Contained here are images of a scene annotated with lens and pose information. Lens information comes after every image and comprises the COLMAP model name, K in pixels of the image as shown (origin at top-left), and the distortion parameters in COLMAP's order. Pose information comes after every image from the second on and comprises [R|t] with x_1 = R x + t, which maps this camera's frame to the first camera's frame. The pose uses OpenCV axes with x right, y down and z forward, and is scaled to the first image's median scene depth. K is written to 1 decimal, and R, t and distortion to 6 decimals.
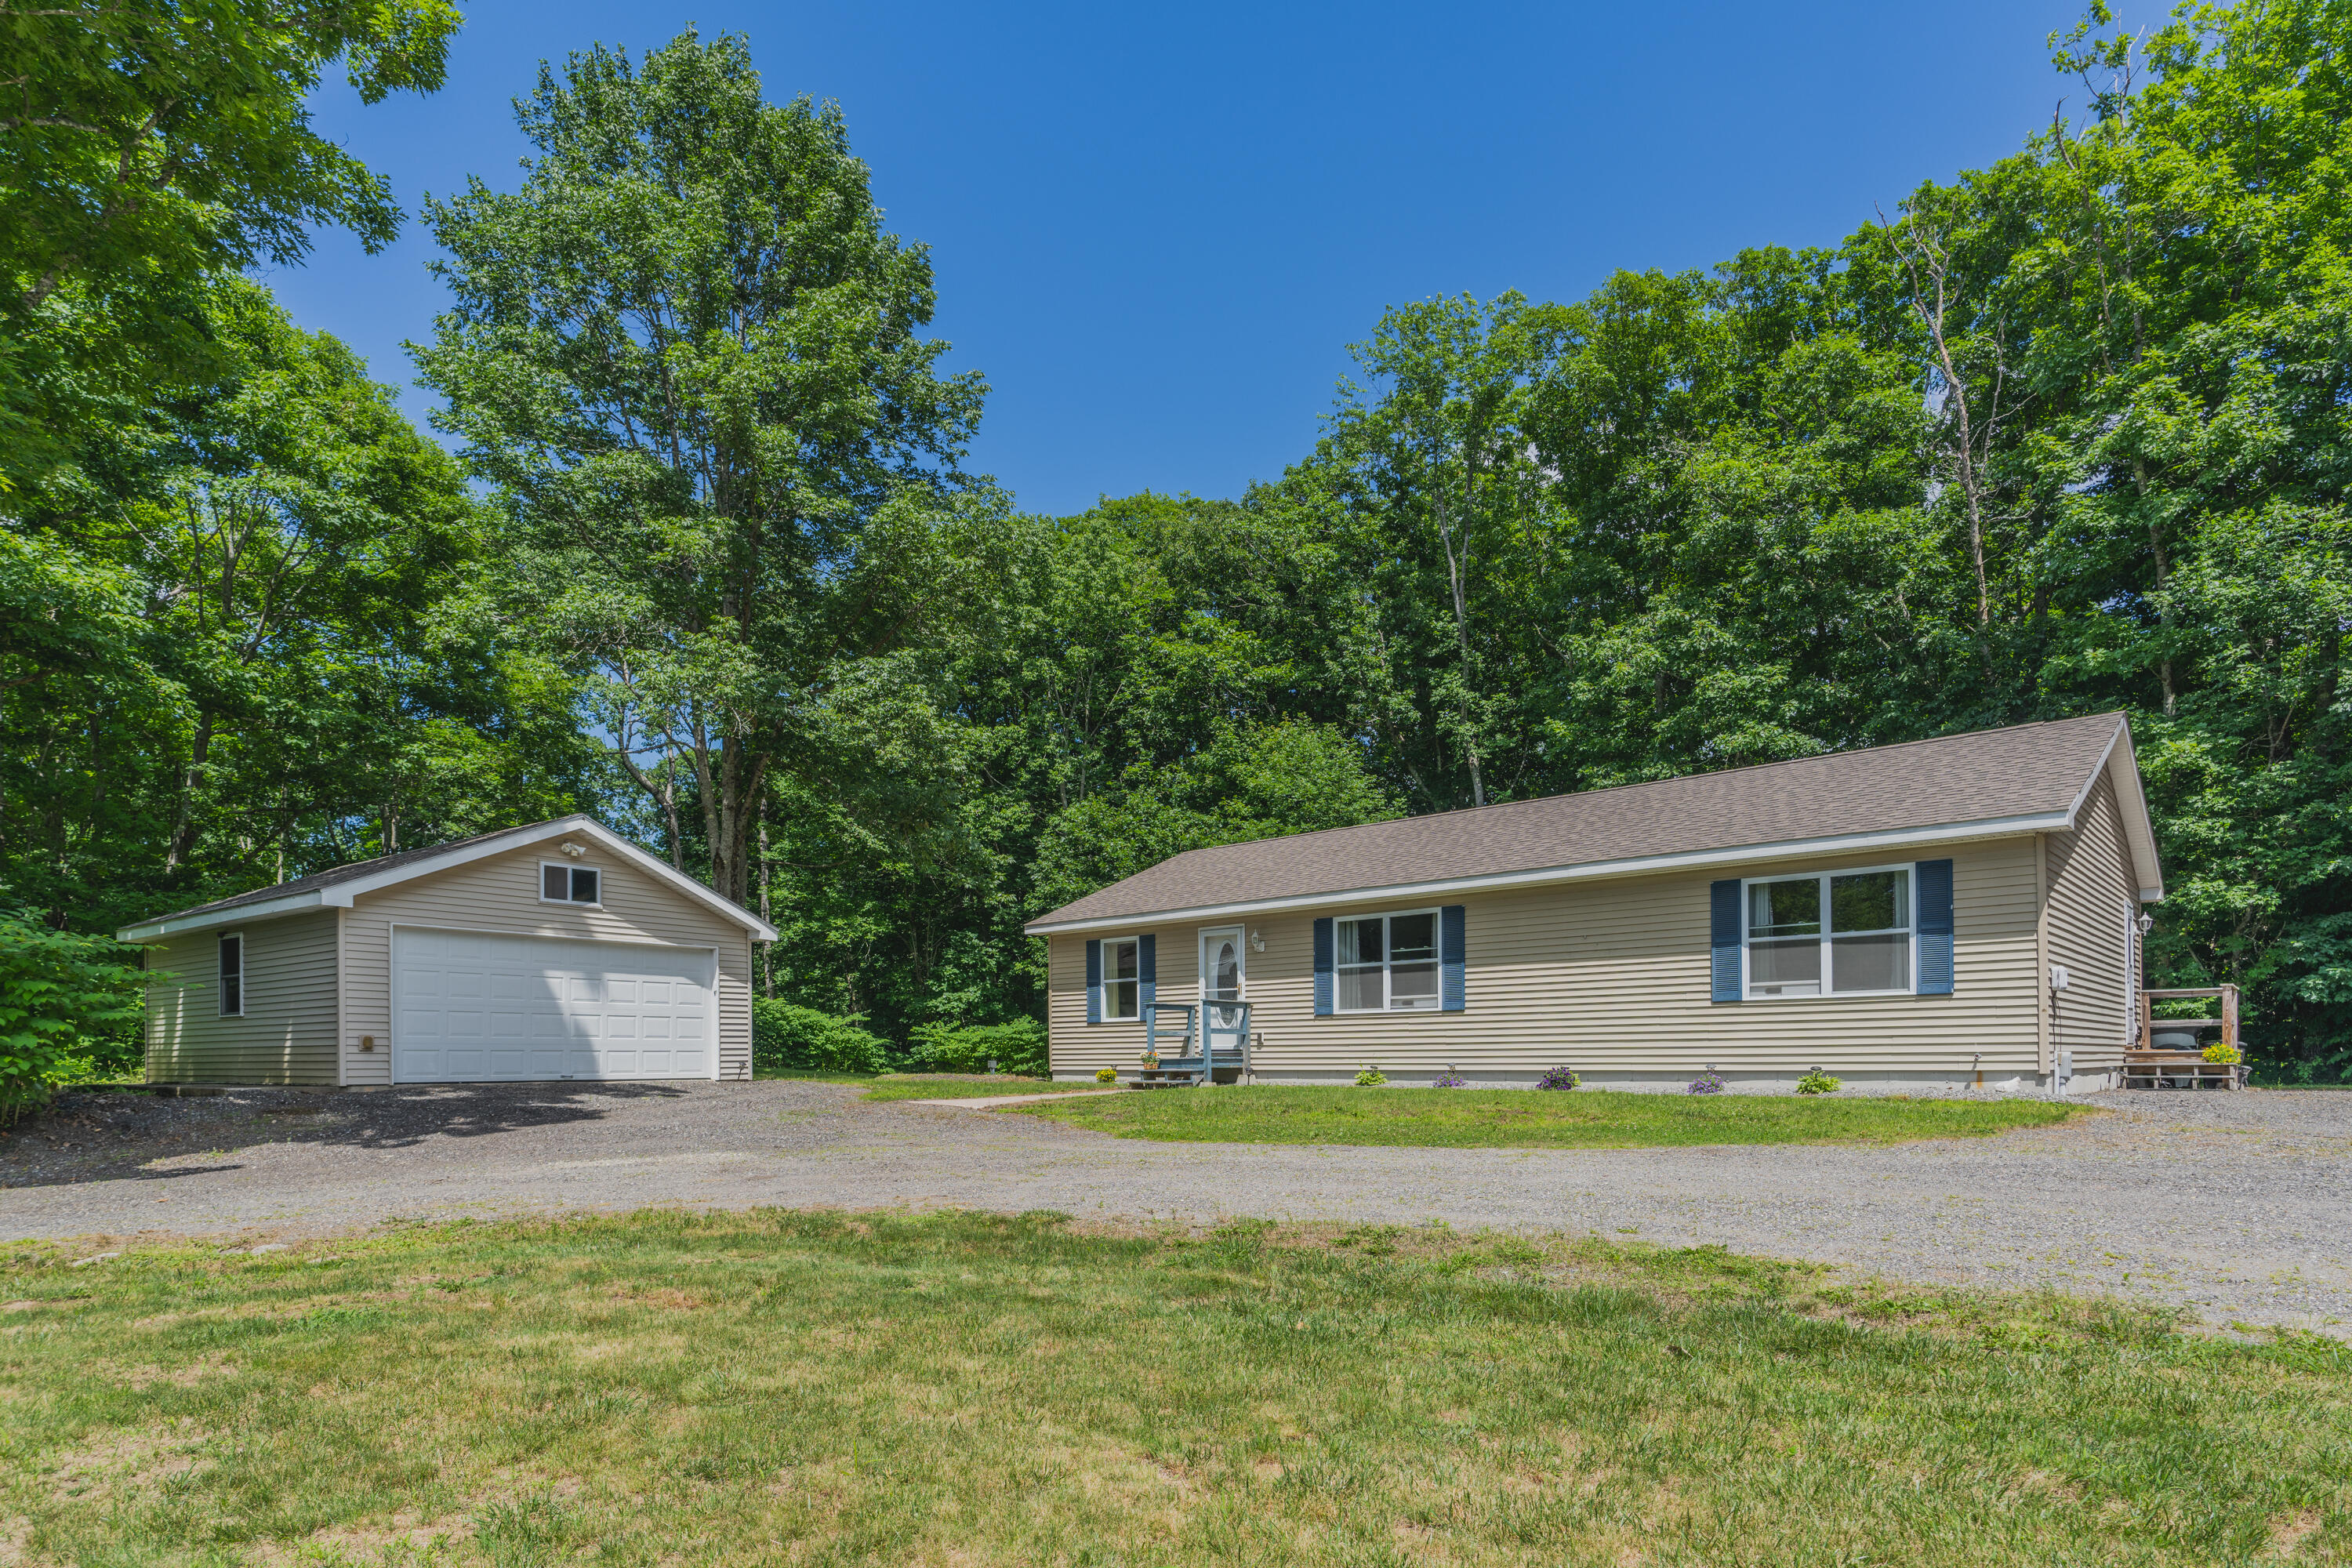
lens RADIAL K [[1305.5, 0, 1189.6], [0, 1305.5, 989.1], [0, 0, 1]] dist [0.001263, 0.001610]
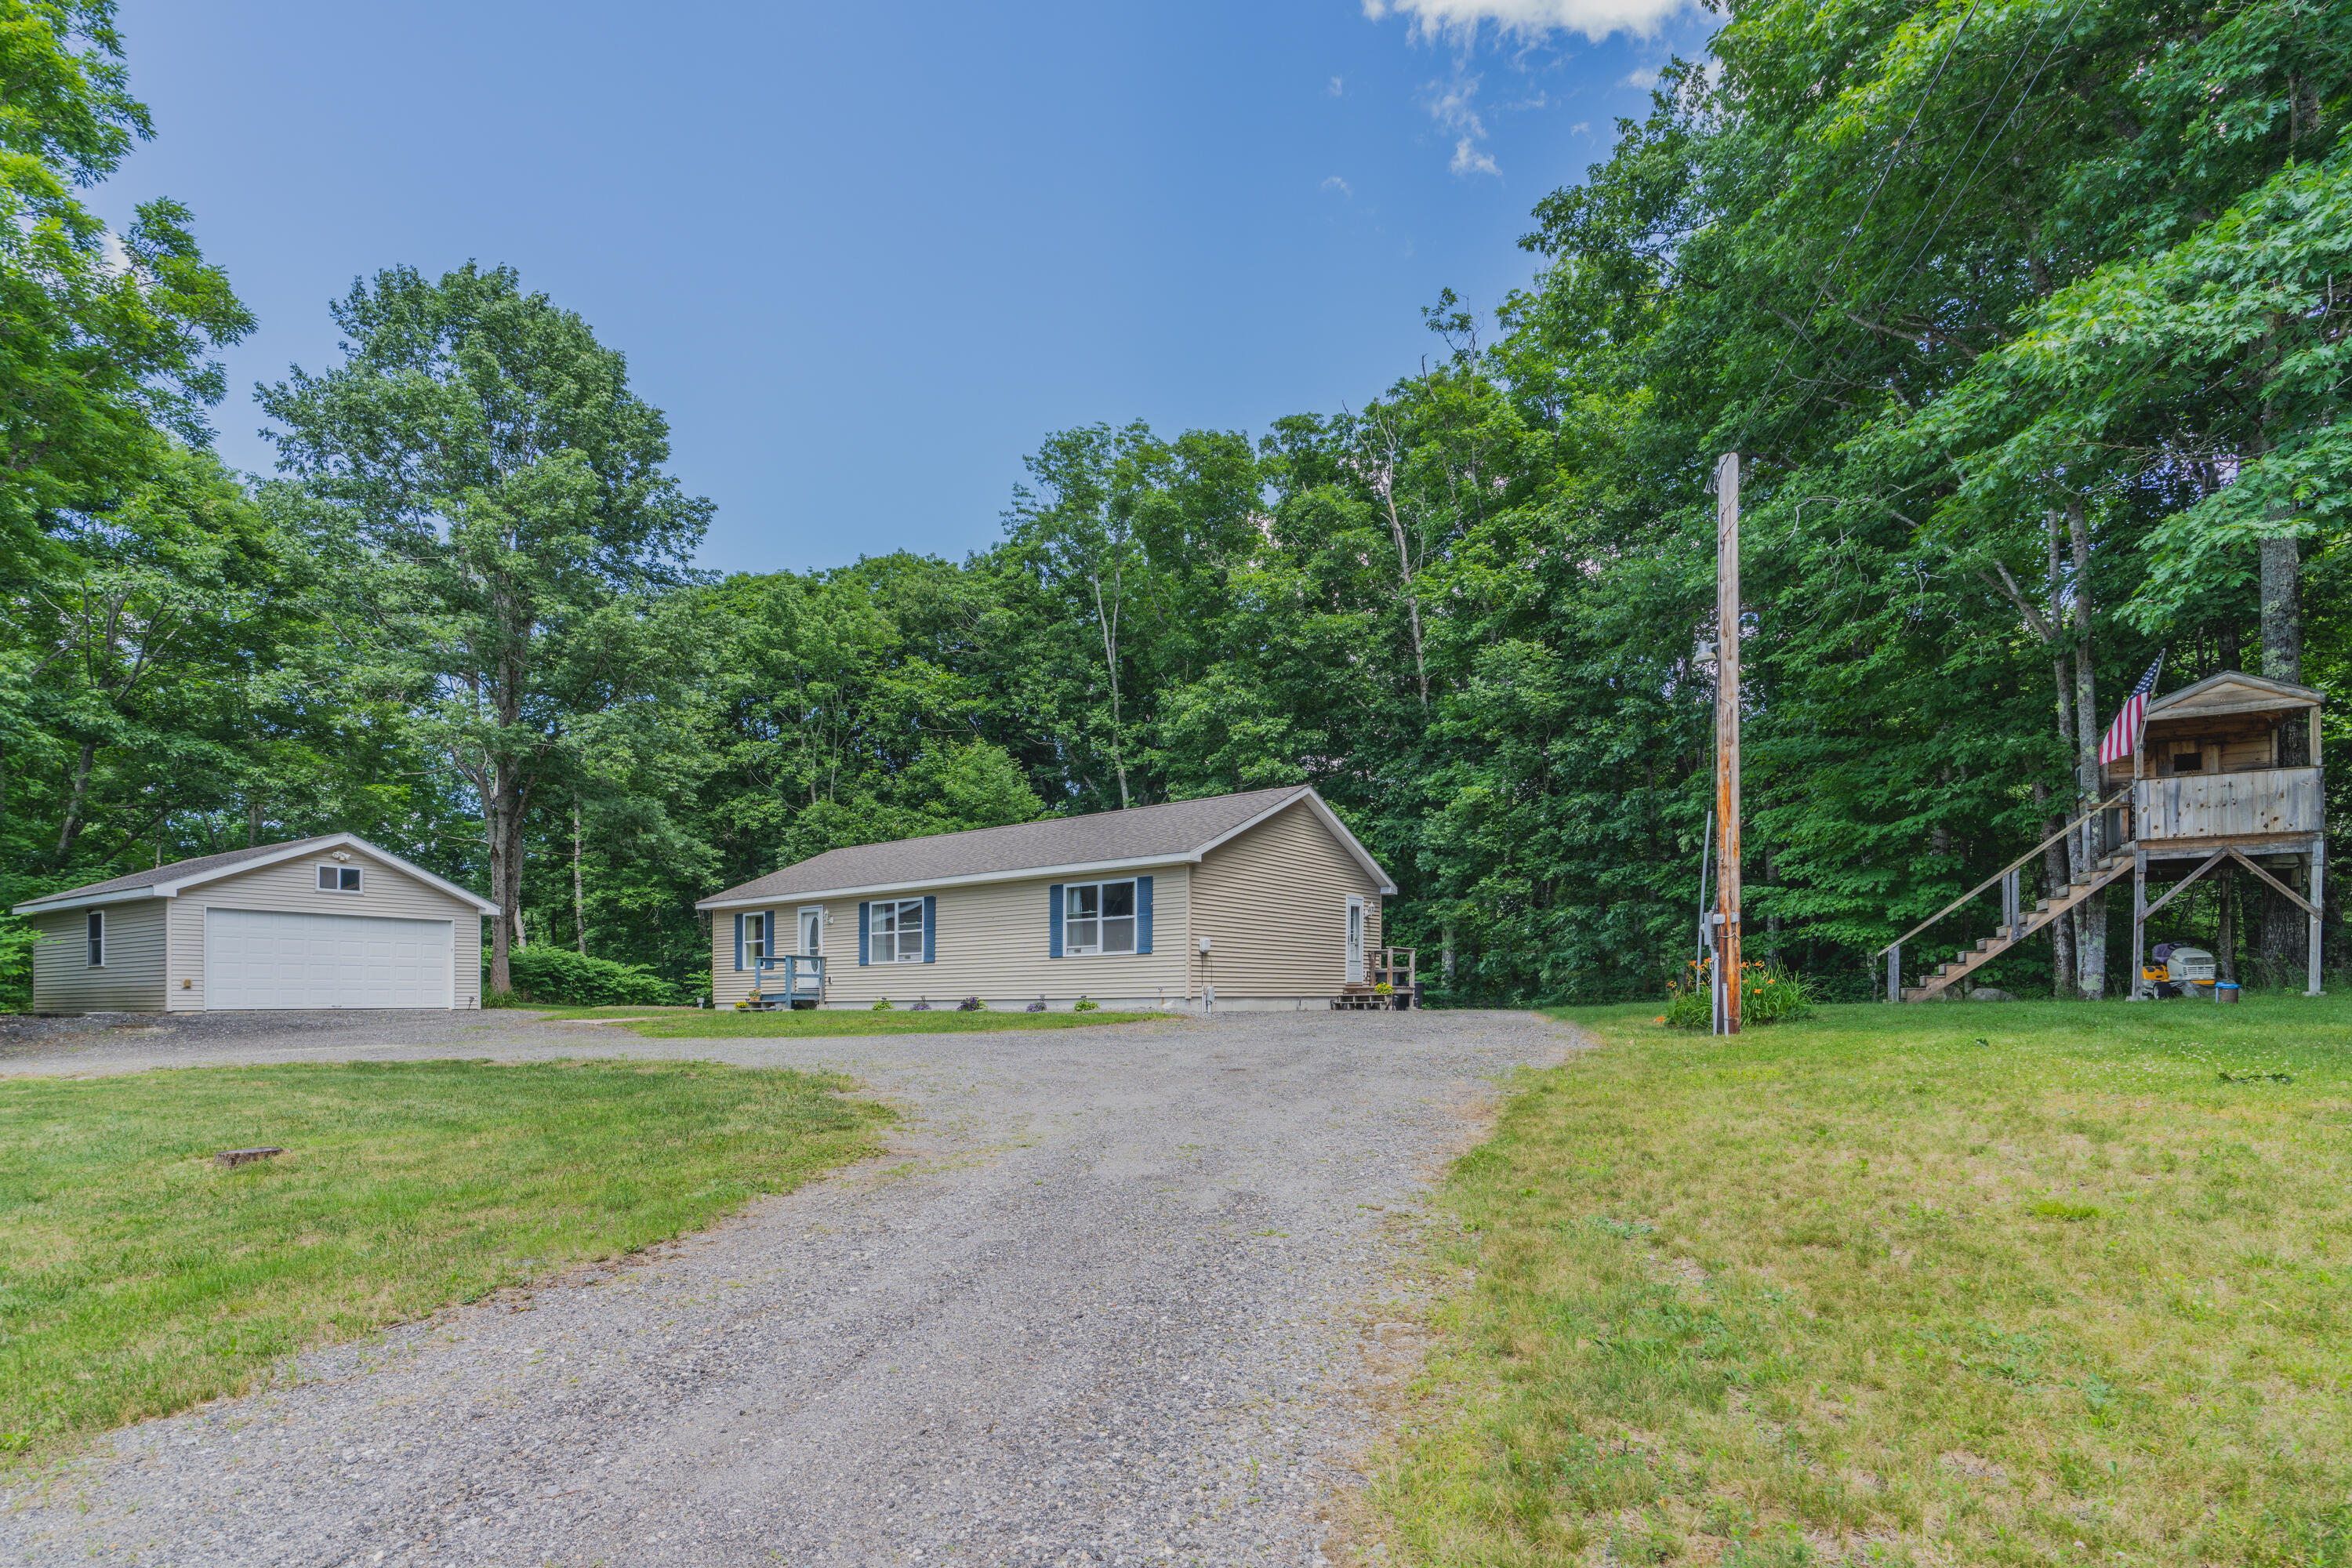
lens RADIAL K [[1167.1, 0, 1166.1], [0, 1167.1, 930.9], [0, 0, 1]] dist [-0.004124, 0.004182]
pose [[0.995910, 0.002609, 0.090310, 0.317452], [-0.001887, 0.999966, -0.008083, -0.009510], [-0.090328, 0.007880, 0.995881, -0.381509]]
